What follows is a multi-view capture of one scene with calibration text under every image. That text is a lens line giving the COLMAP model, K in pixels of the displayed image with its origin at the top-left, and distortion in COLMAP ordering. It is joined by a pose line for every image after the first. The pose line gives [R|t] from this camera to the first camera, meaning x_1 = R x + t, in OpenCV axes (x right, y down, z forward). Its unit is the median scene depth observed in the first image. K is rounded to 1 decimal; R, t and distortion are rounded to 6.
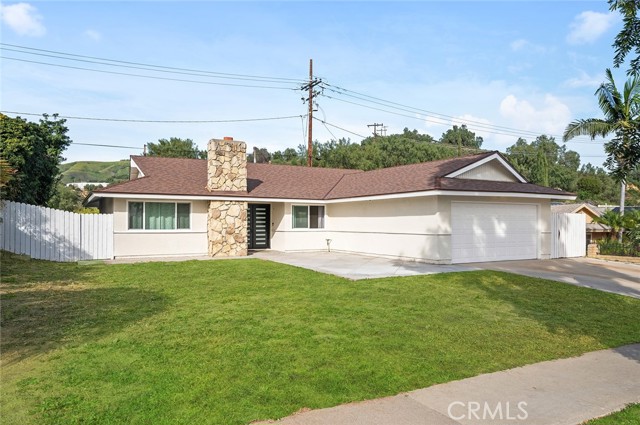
lens RADIAL K [[396.3, 0, 320.0], [0, 396.3, 212.5], [0, 0, 1]] dist [-0.018083, -0.000366]
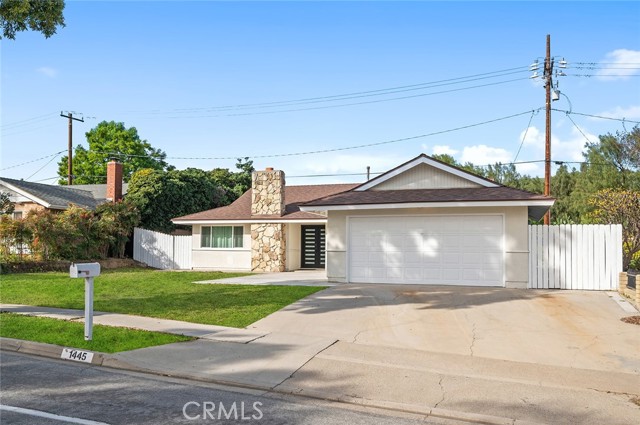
lens RADIAL K [[479.2, 0, 320.0], [0, 479.2, 212.5], [0, 0, 1]] dist [-0.003086, -0.000353]
pose [[0.733988, -0.047793, -0.677478, 0.839798], [0.010801, 0.998216, -0.058717, 0.023189], [0.679076, 0.035780, 0.733195, 0.088172]]
